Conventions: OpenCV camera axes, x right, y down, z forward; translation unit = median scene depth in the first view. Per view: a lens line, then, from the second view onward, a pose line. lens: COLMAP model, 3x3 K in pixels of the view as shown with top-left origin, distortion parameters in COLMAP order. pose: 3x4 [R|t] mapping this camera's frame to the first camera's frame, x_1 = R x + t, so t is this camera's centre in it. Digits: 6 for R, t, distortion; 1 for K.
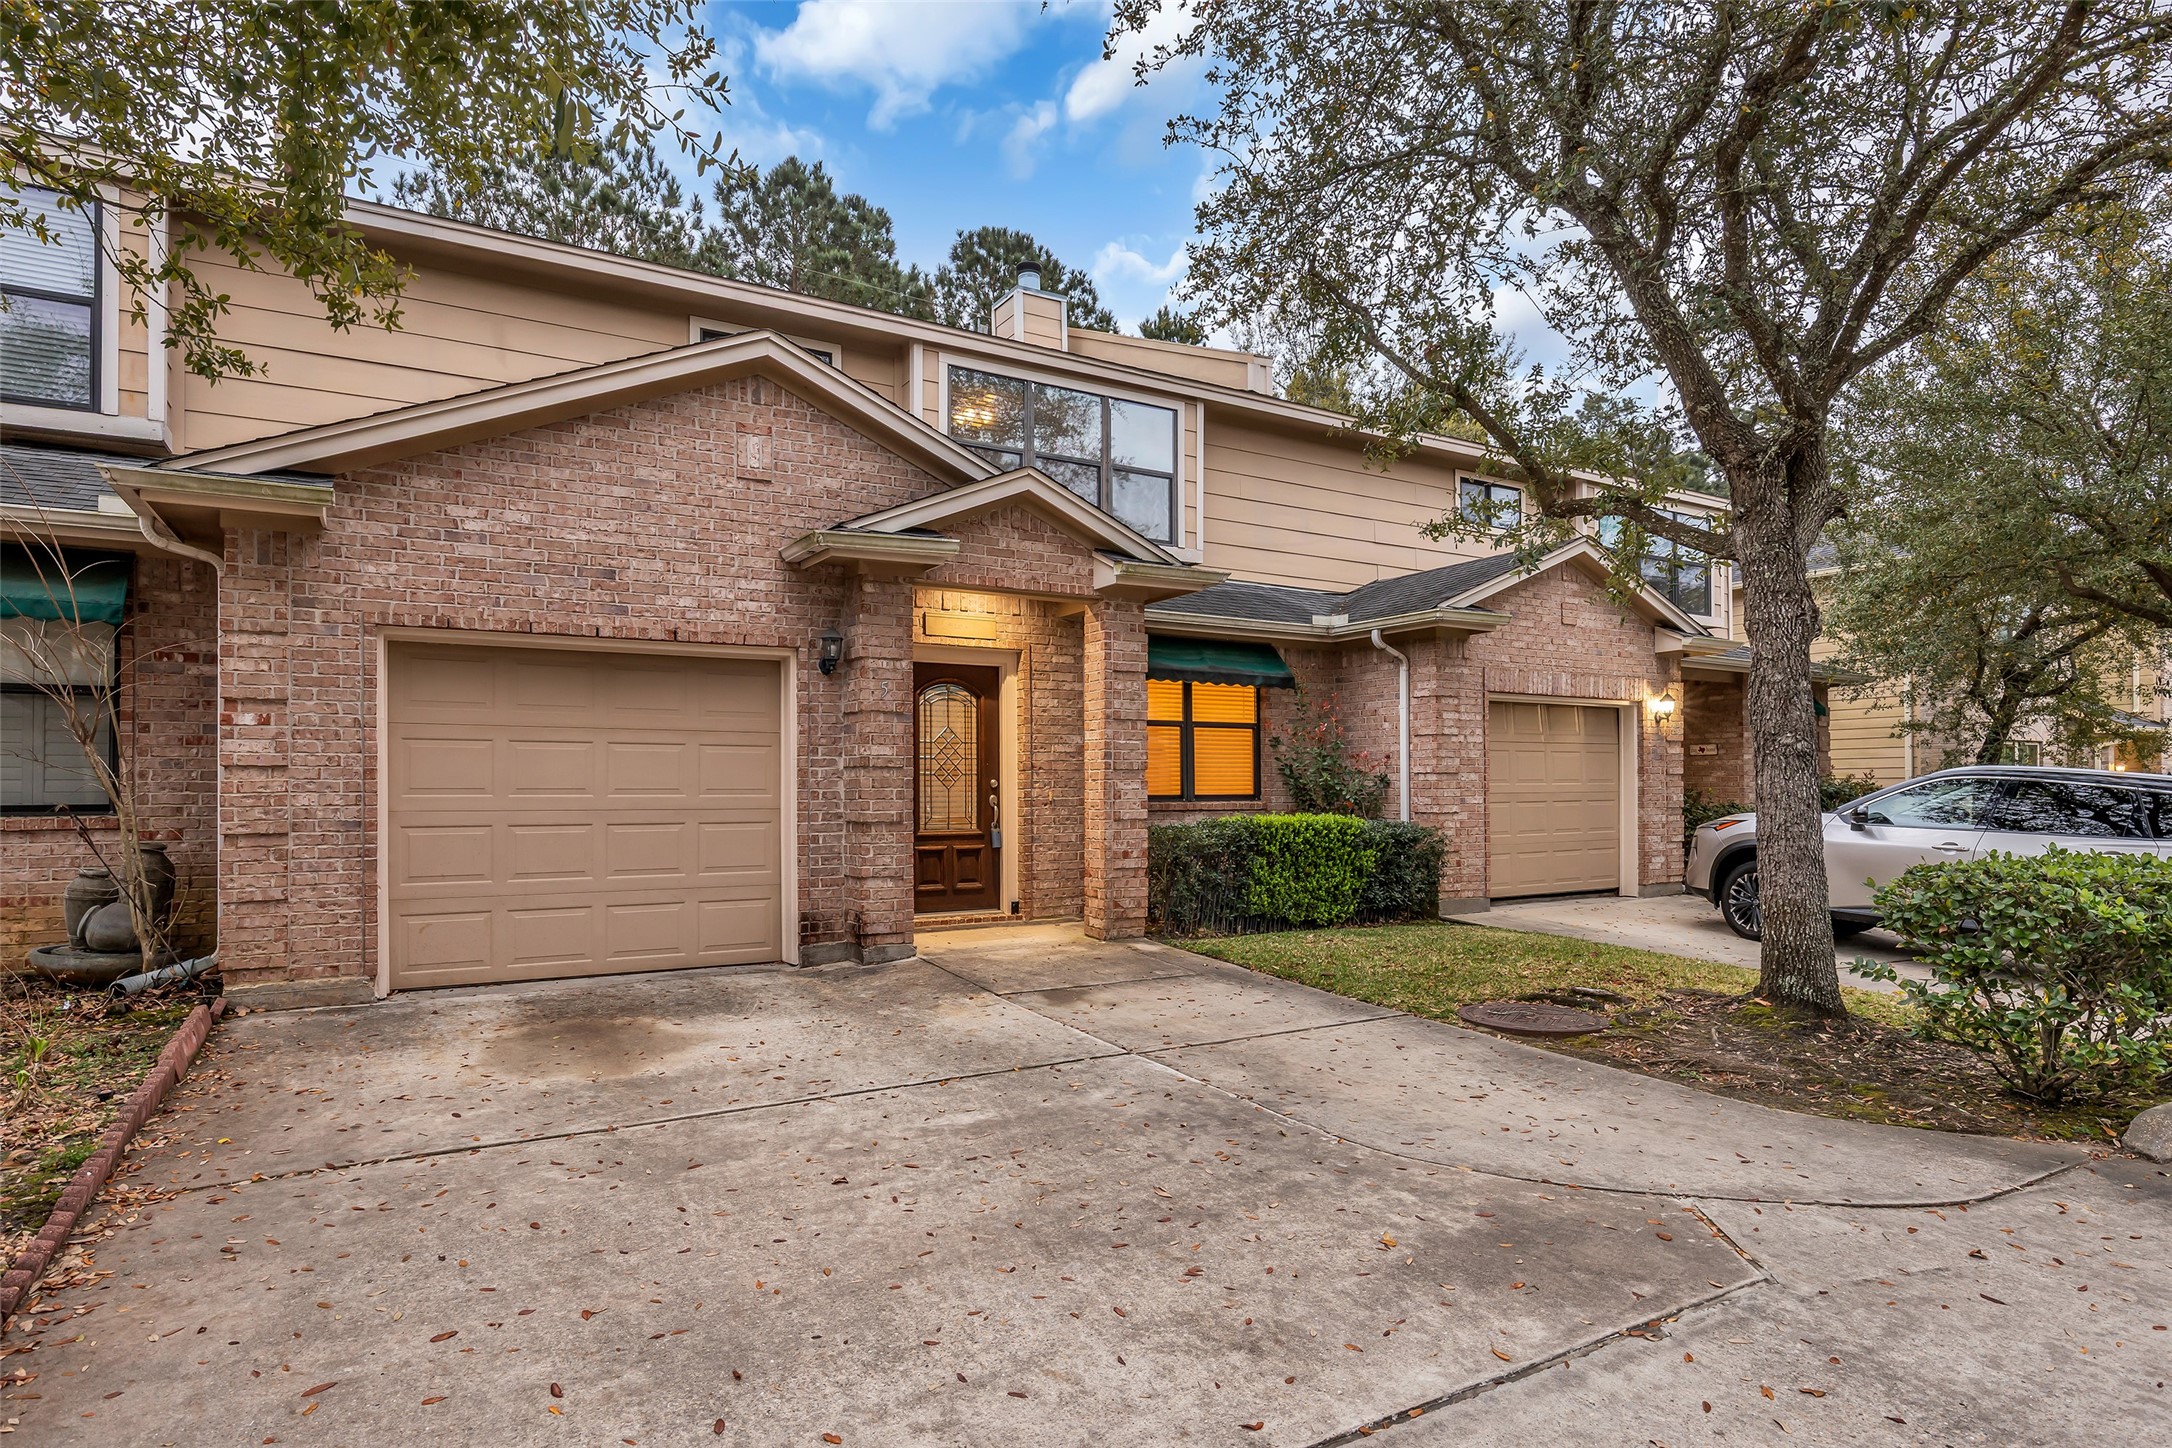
lens RADIAL K [[1123.0, 0, 1091.7], [0, 1123.0, 740.3], [0, 0, 1]] dist [-0.015053, 0.008510]
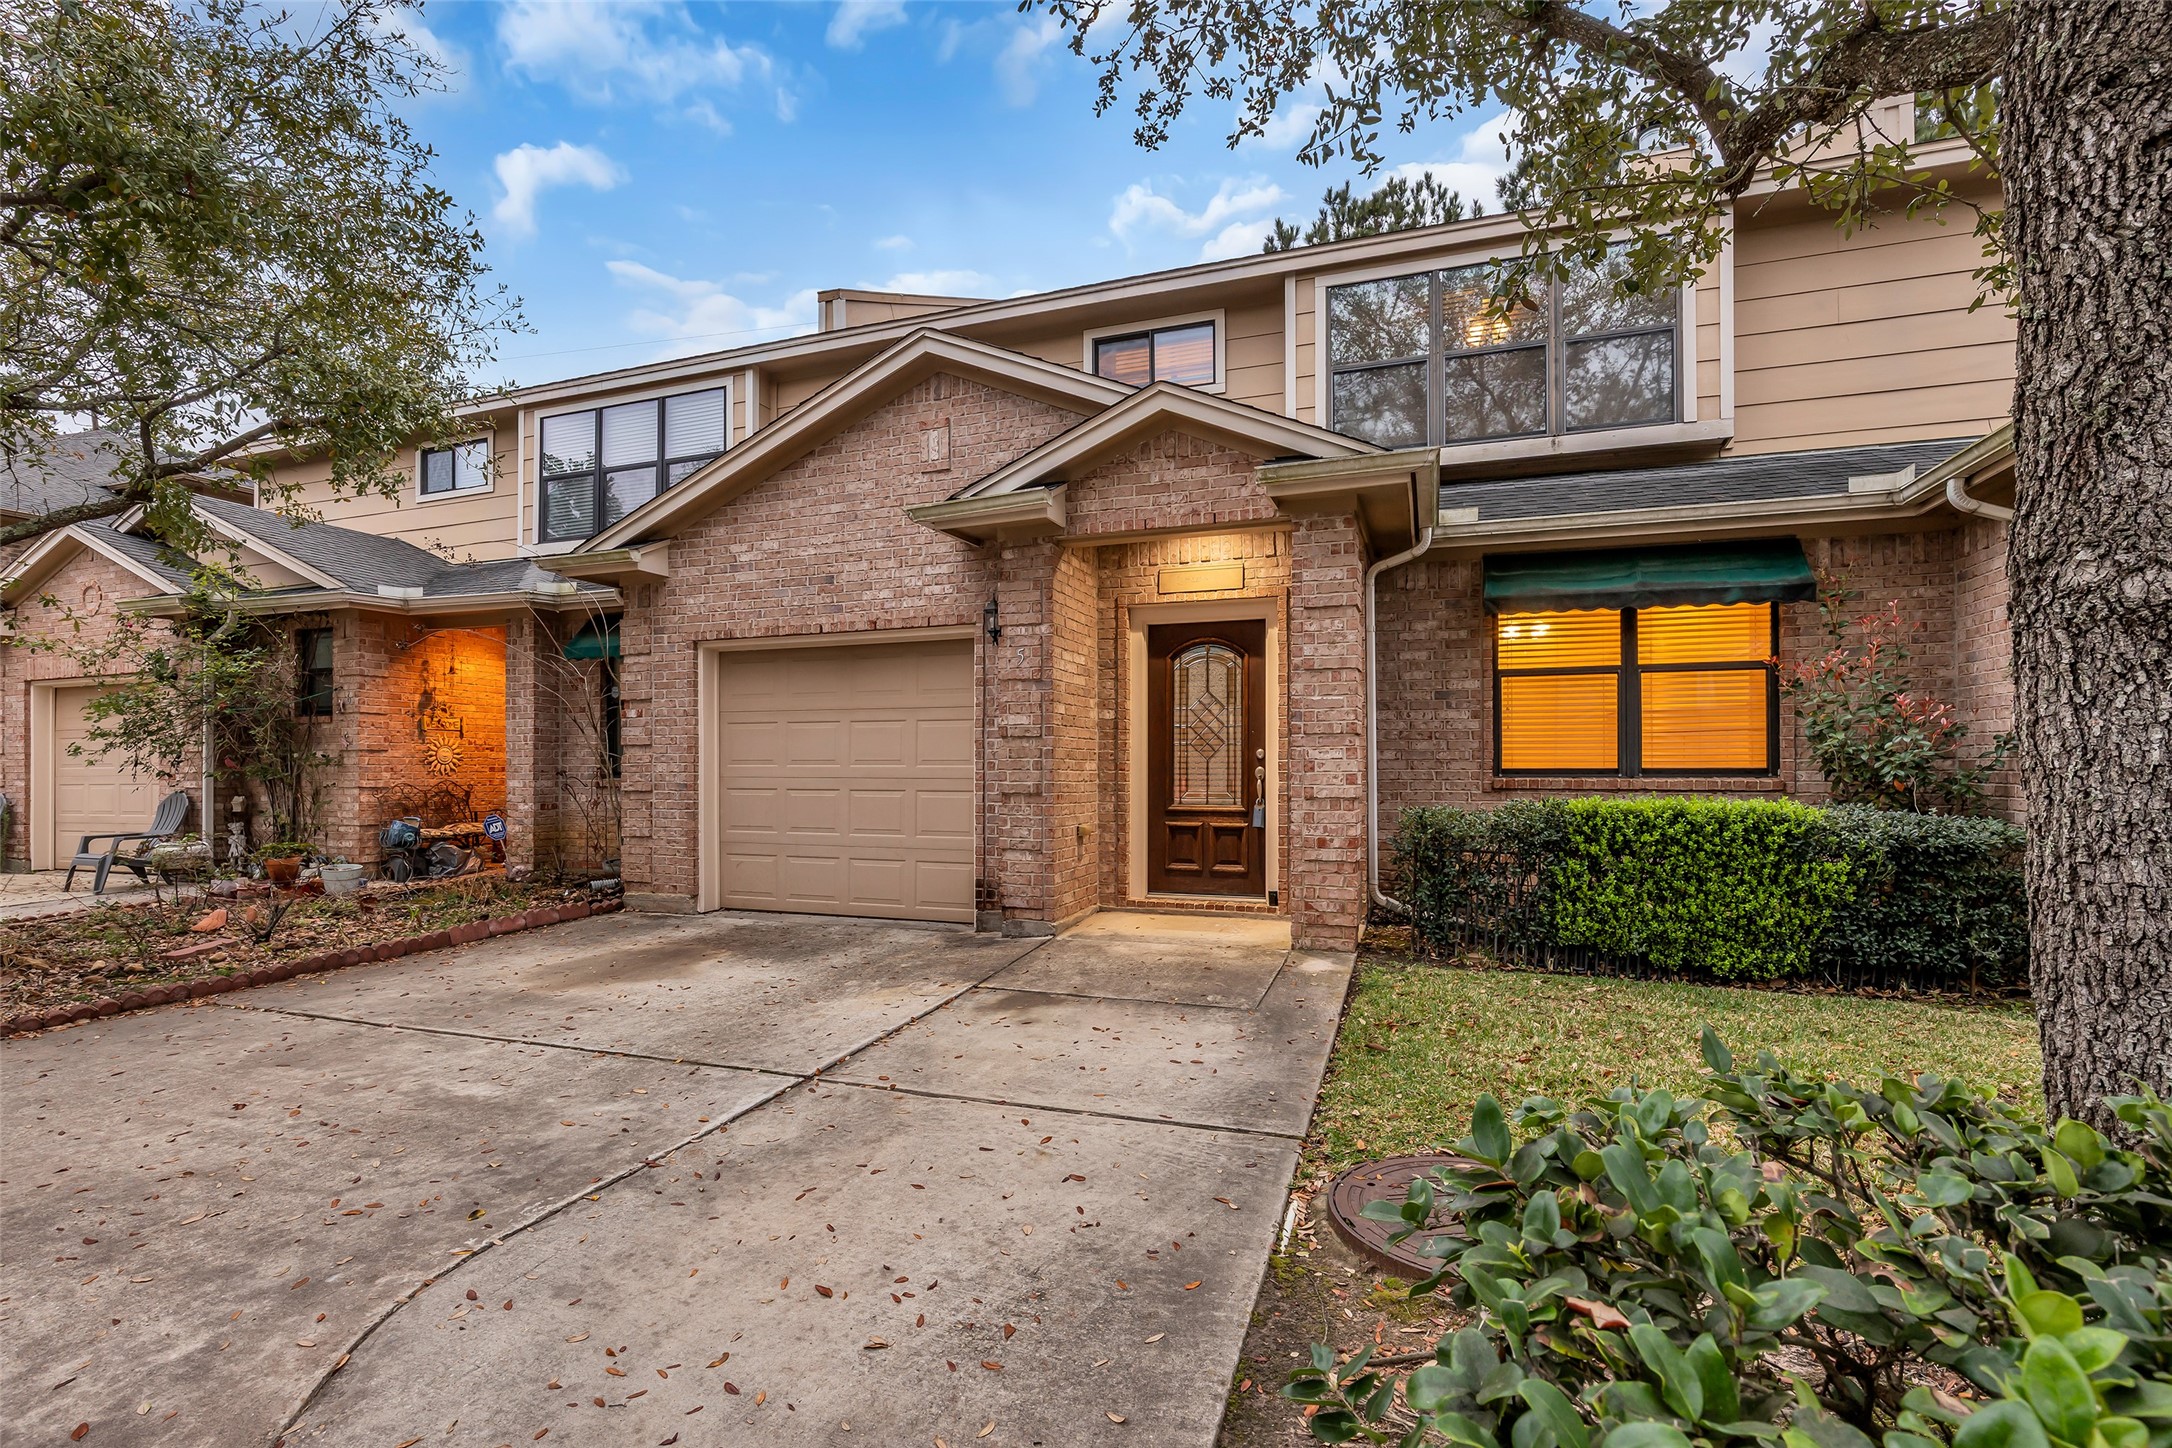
lens RADIAL K [[994.3, 0, 1079.8], [0, 994.3, 739.9], [0, 0, 1]] dist [-0.020594, 0.007134]
pose [[0.640537, -0.019957, -0.767668, 0.449997], [0.033288, 0.999444, 0.001792, 0.023739], [0.767205, -0.026702, 0.640846, 0.433323]]
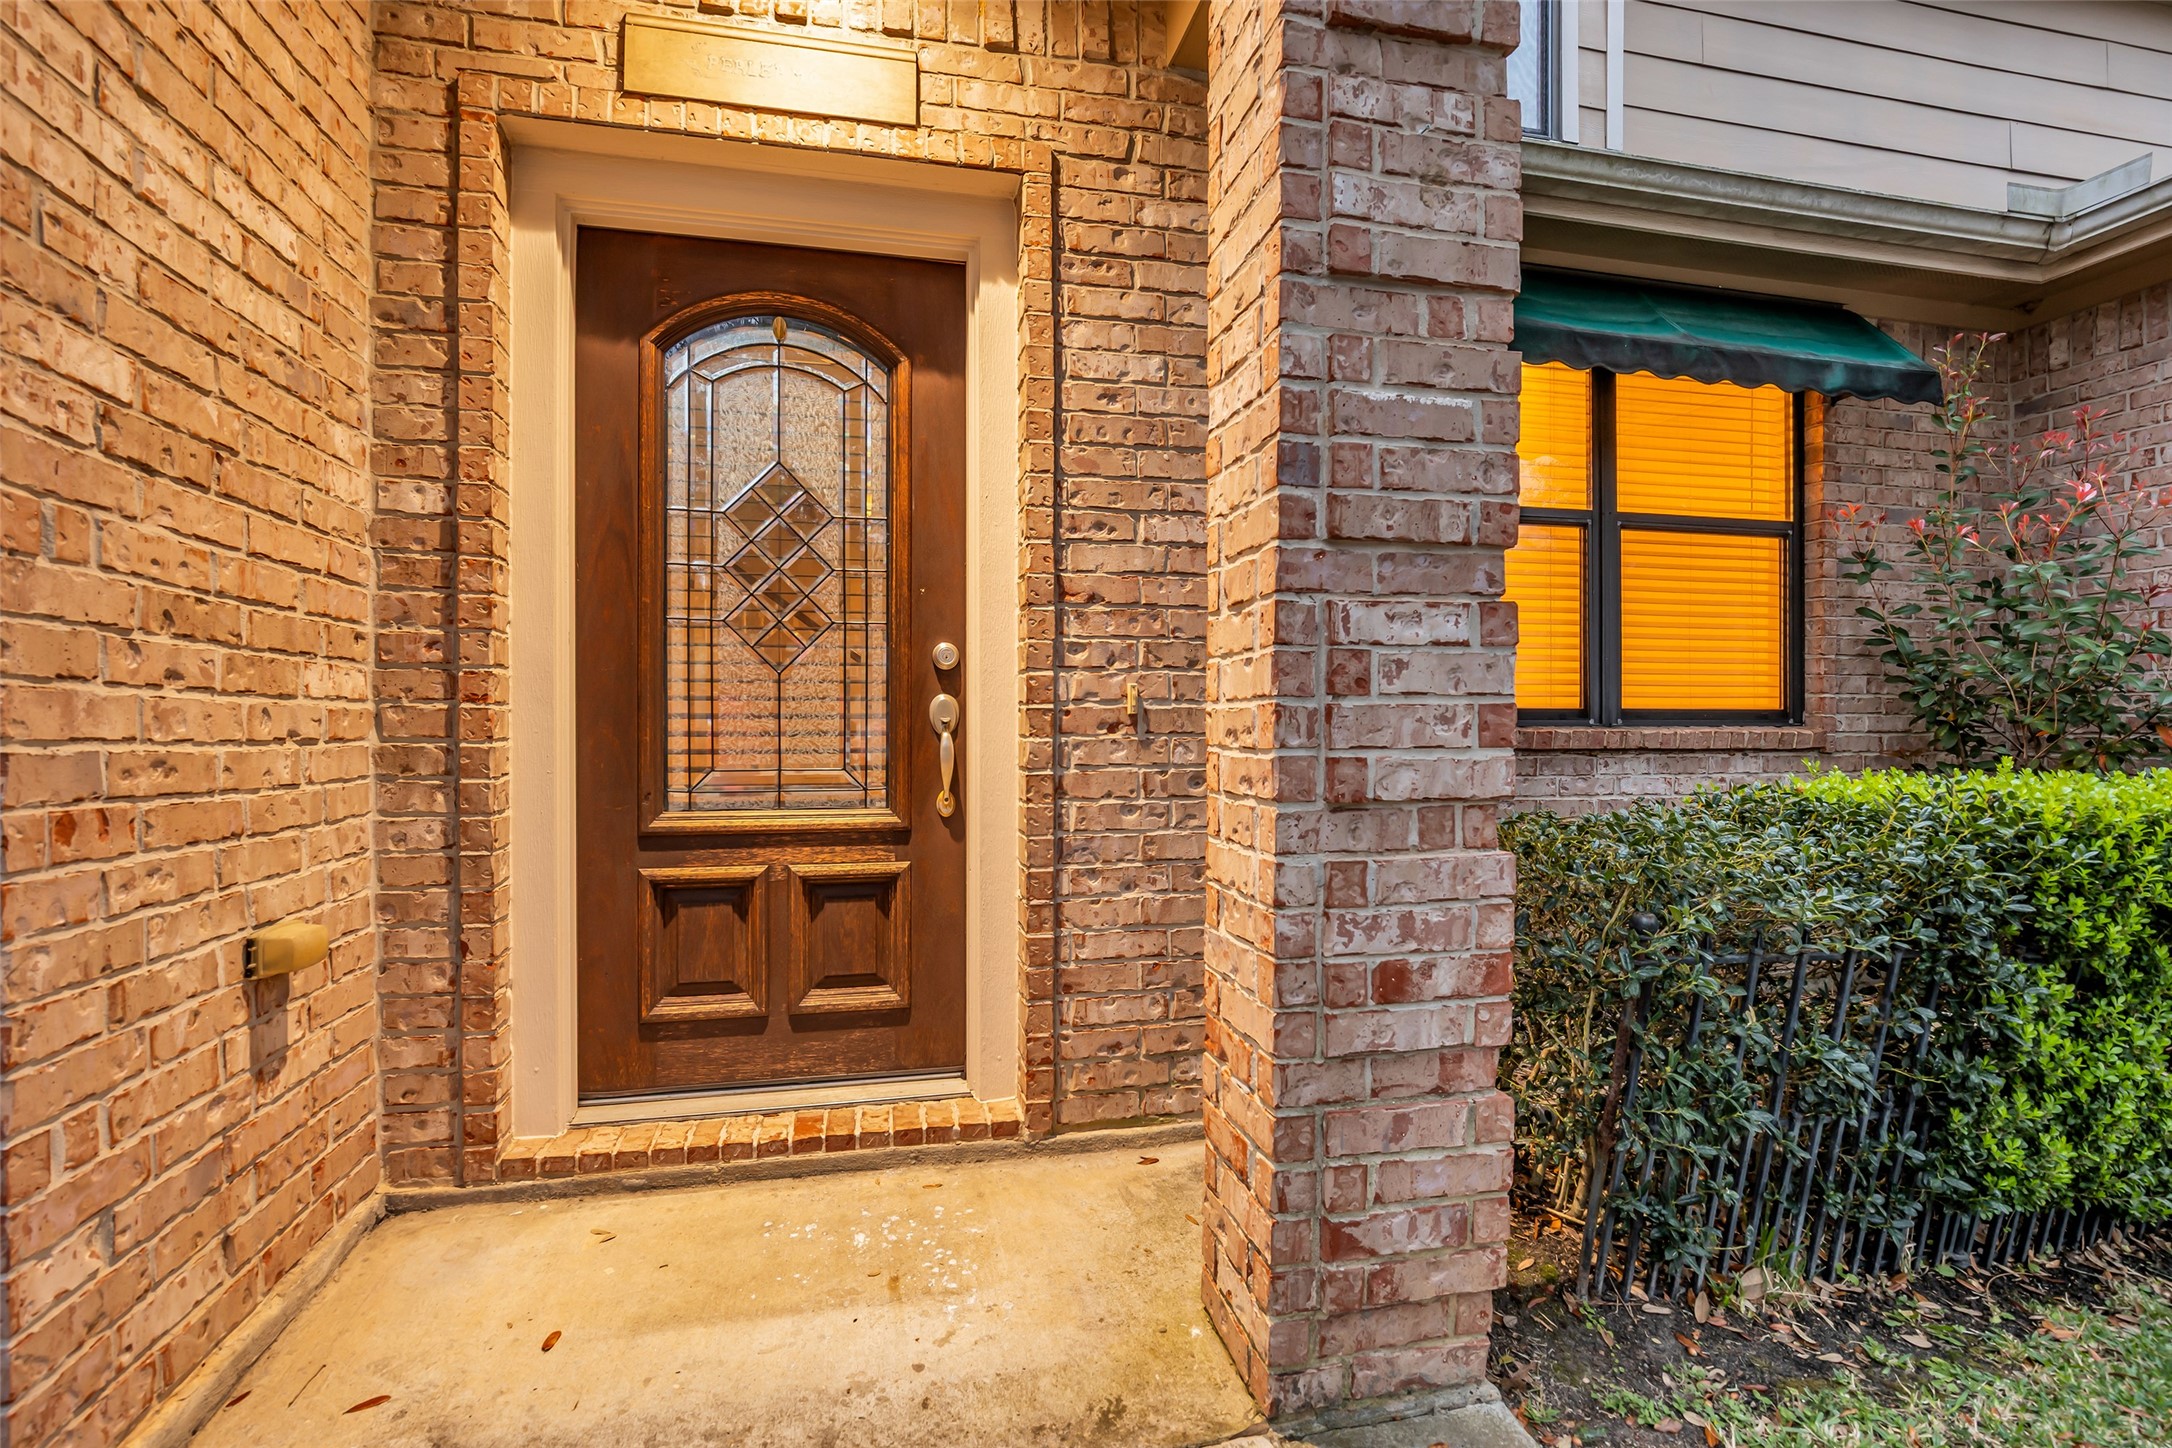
lens RADIAL K [[1020.6, 0, 1085.0], [0, 1020.6, 741.9], [0, 0, 1]] dist [-0.014132, -0.000048]
pose [[0.952328, 0.008134, -0.304968, 0.032869], [0.010418, 0.998194, 0.059155, 0.049448], [0.304898, -0.059512, 0.950524, 0.818190]]
